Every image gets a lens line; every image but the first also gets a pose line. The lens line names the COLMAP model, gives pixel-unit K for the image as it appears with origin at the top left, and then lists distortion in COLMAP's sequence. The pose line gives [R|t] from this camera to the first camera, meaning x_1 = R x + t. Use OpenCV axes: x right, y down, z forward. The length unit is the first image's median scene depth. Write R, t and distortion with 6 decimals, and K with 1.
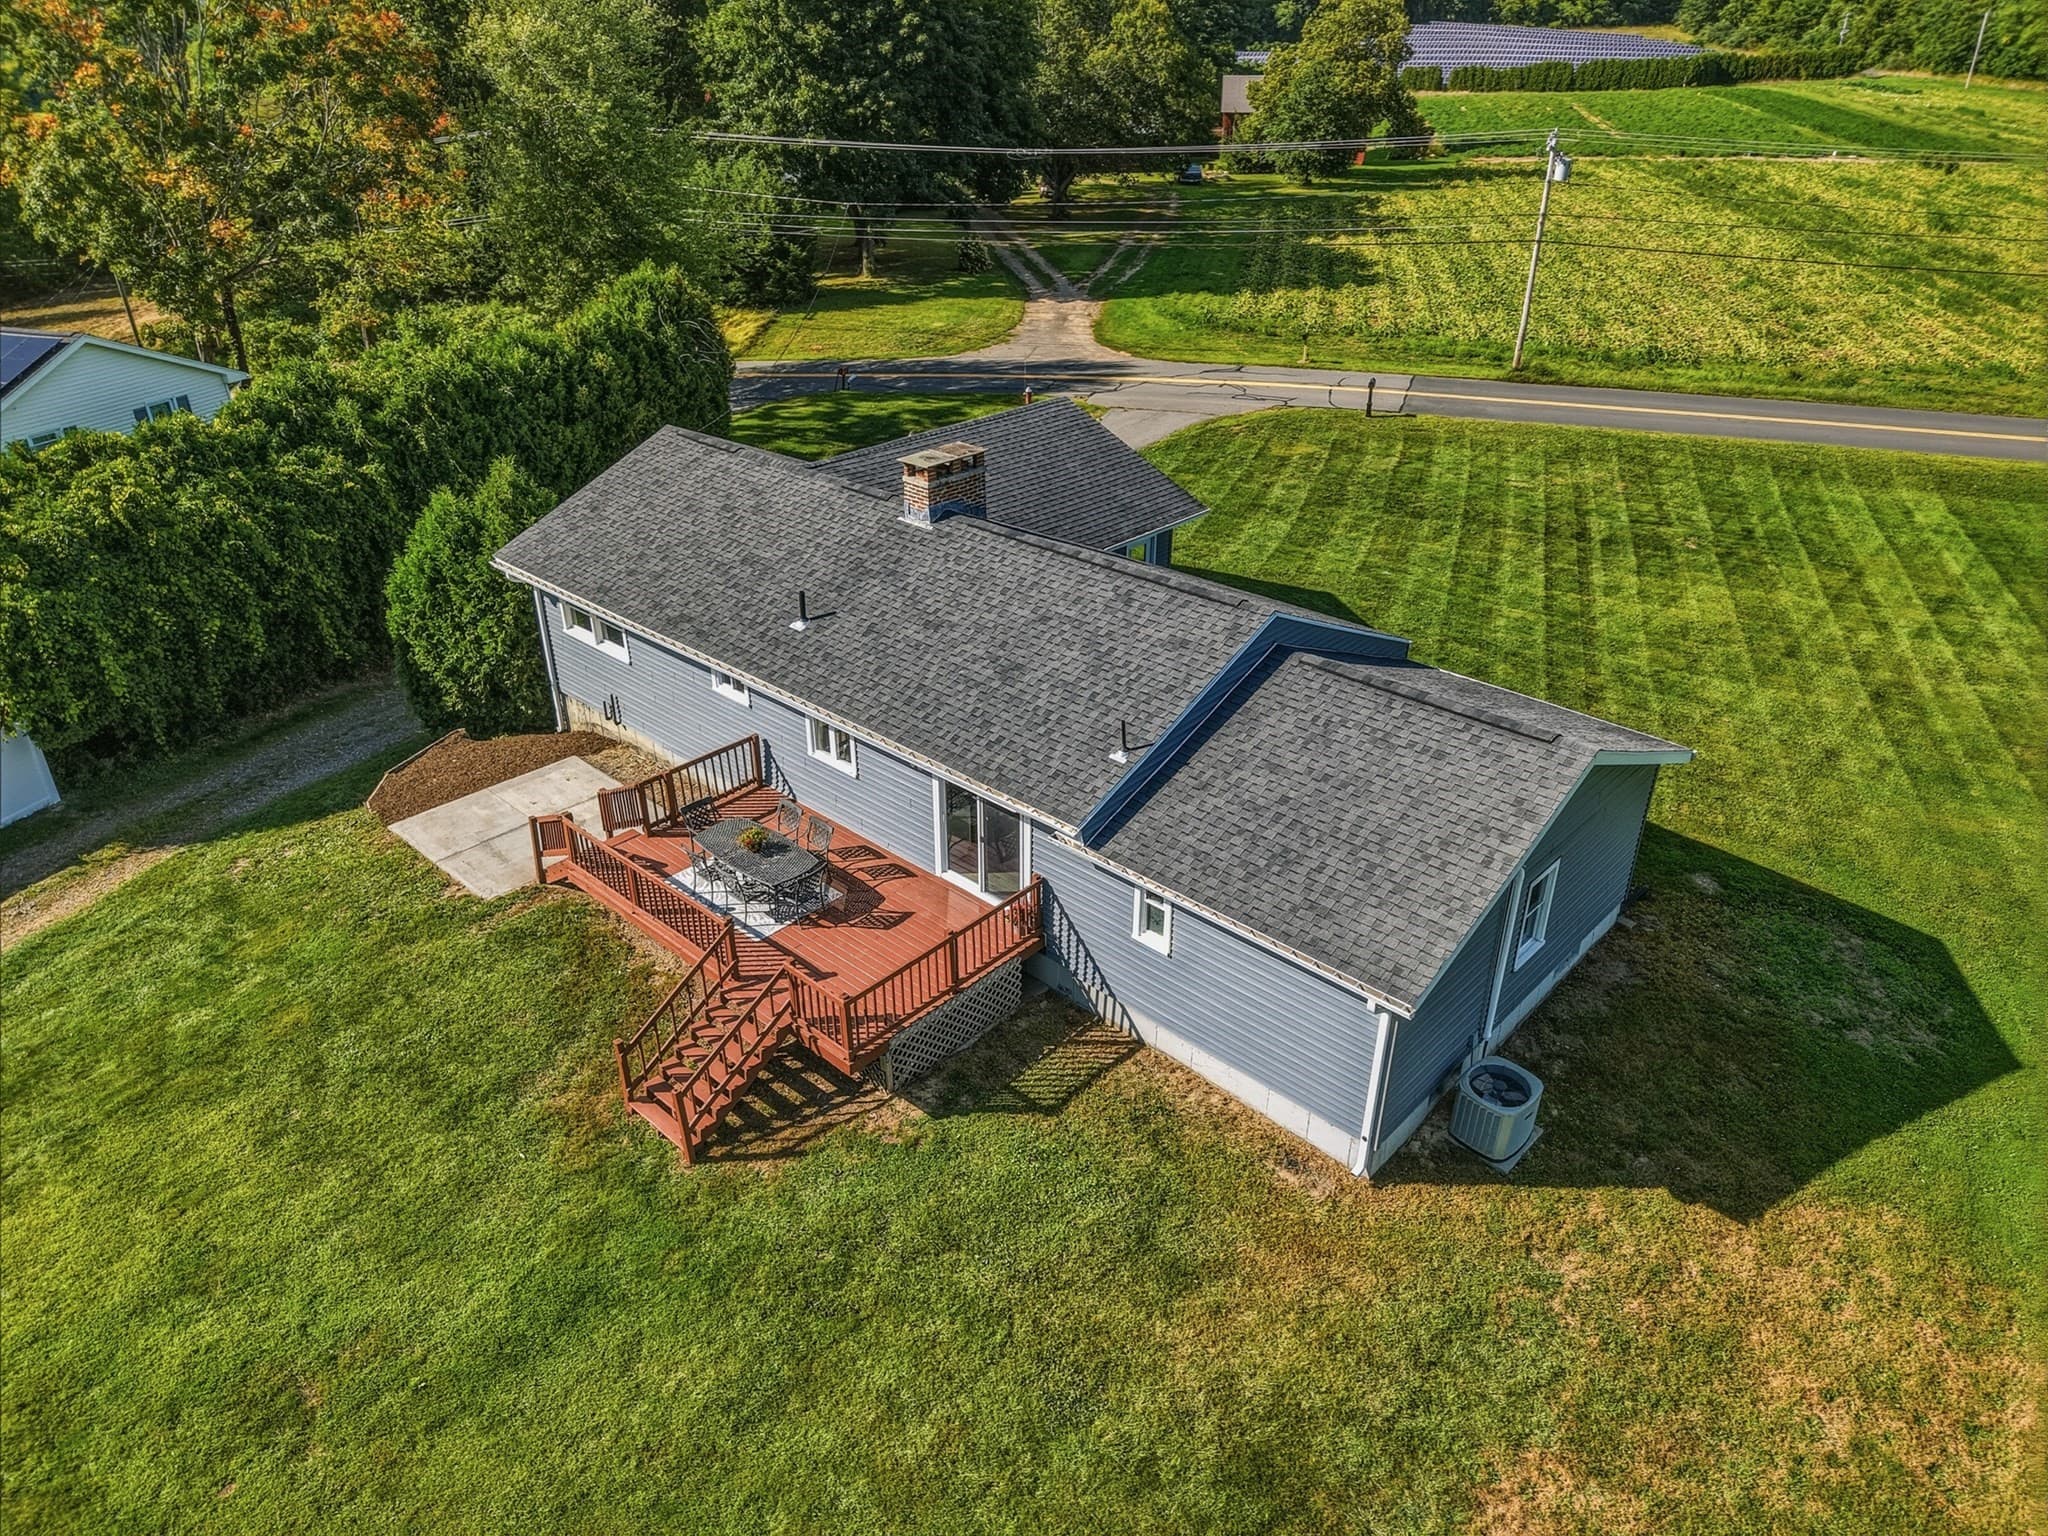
lens RADIAL K [[1328.7, 0, 1045.6], [0, 1328.7, 777.6], [0, 0, 1]] dist [-0.006407, 0.000683]
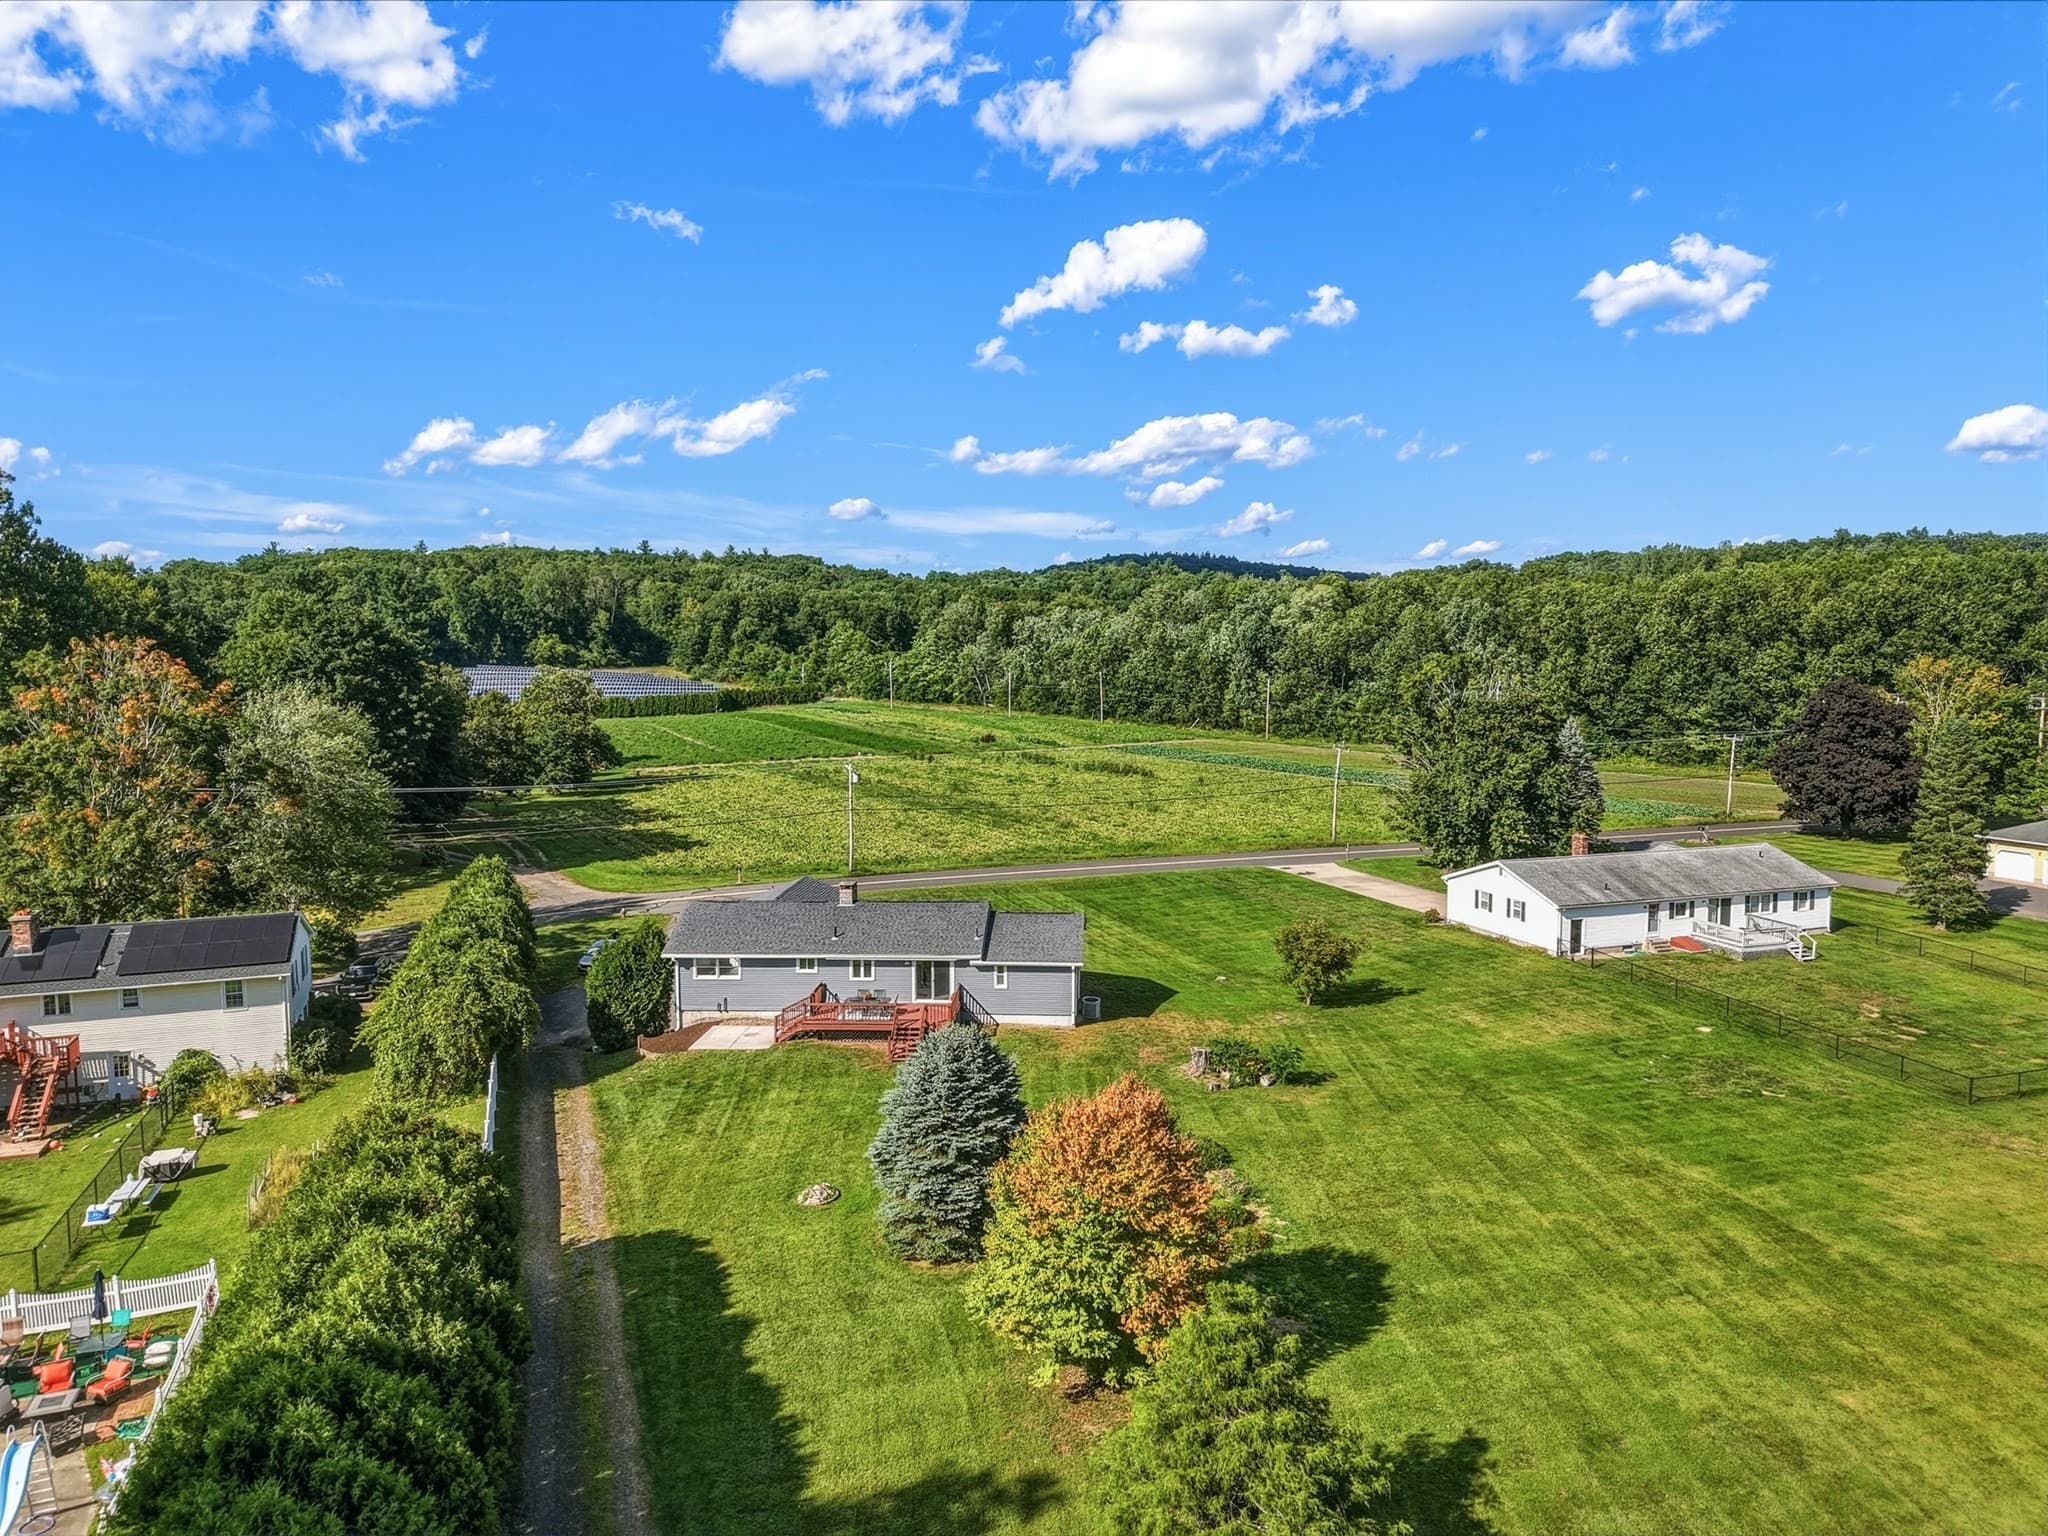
lens RADIAL K [[1328.7, 0, 1029.3], [0, 1328.7, 770.0], [0, 0, 1]] dist [-0.006407, 0.000683]
pose [[0.766758, -0.055171, 0.639561, -1.385029], [0.315477, 0.900072, -0.300575, 0.454968], [-0.559067, 0.432235, 0.707543, -1.196265]]
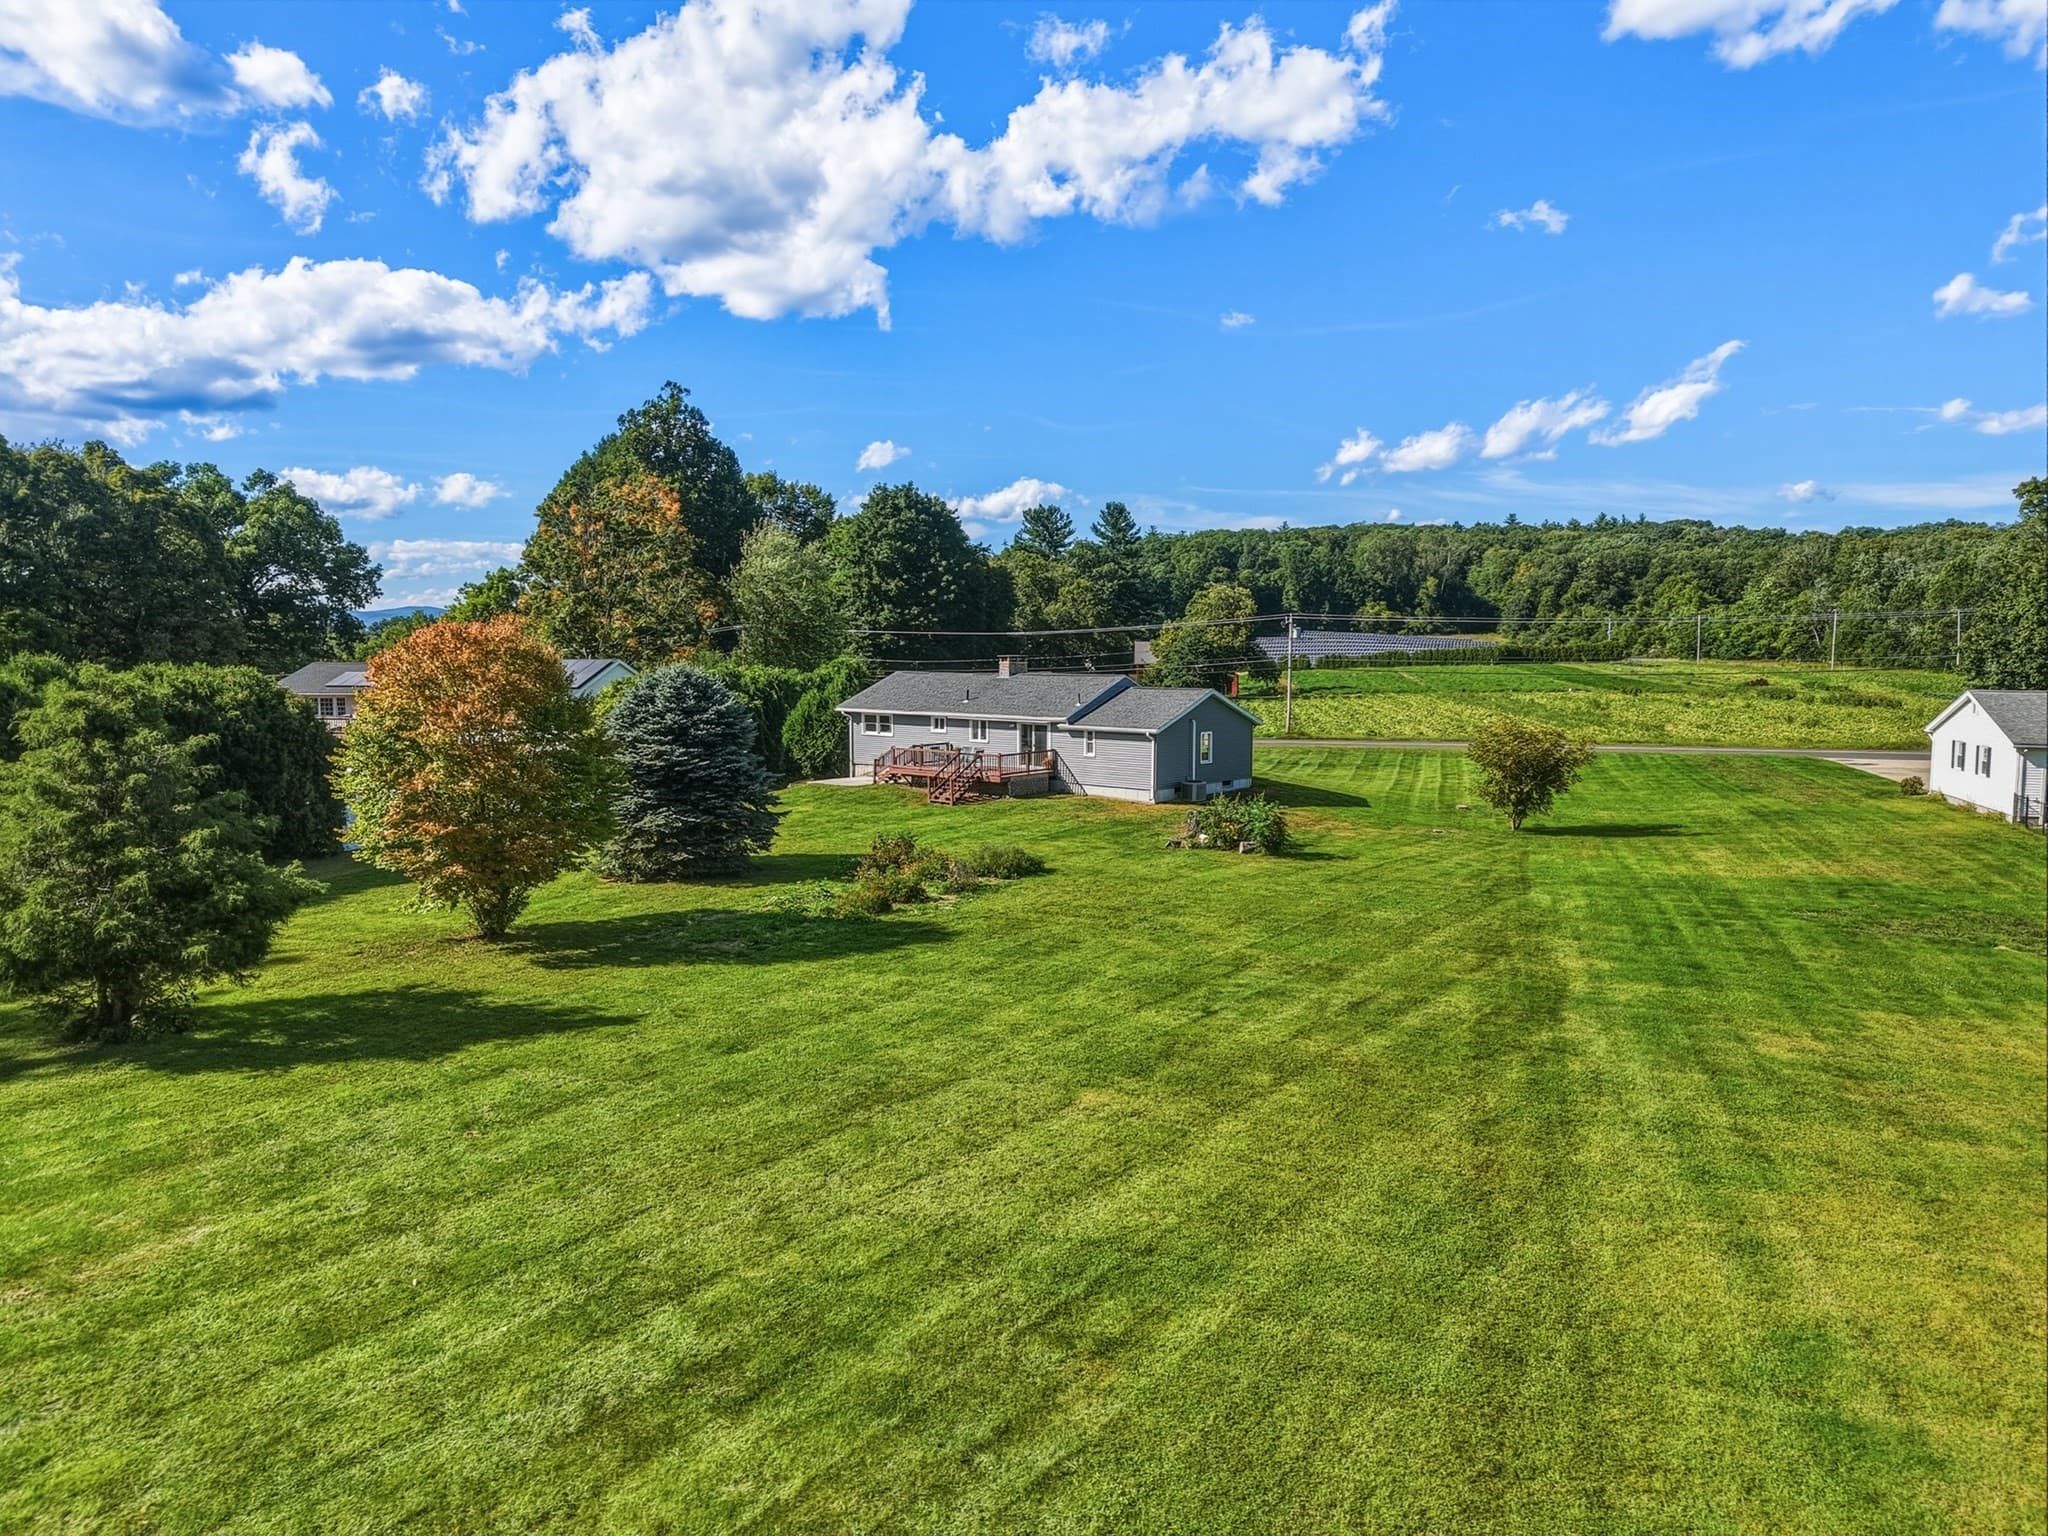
lens RADIAL K [[1328.7, 0, 1009.4], [0, 1328.7, 751.7], [0, 0, 1]] dist [-0.006407, 0.000683]
pose [[0.999891, 0.005320, 0.013744, -0.106164], [0.001009, 0.905659, -0.424006, 0.981754], [-0.014703, 0.423974, 0.905555, -1.283568]]
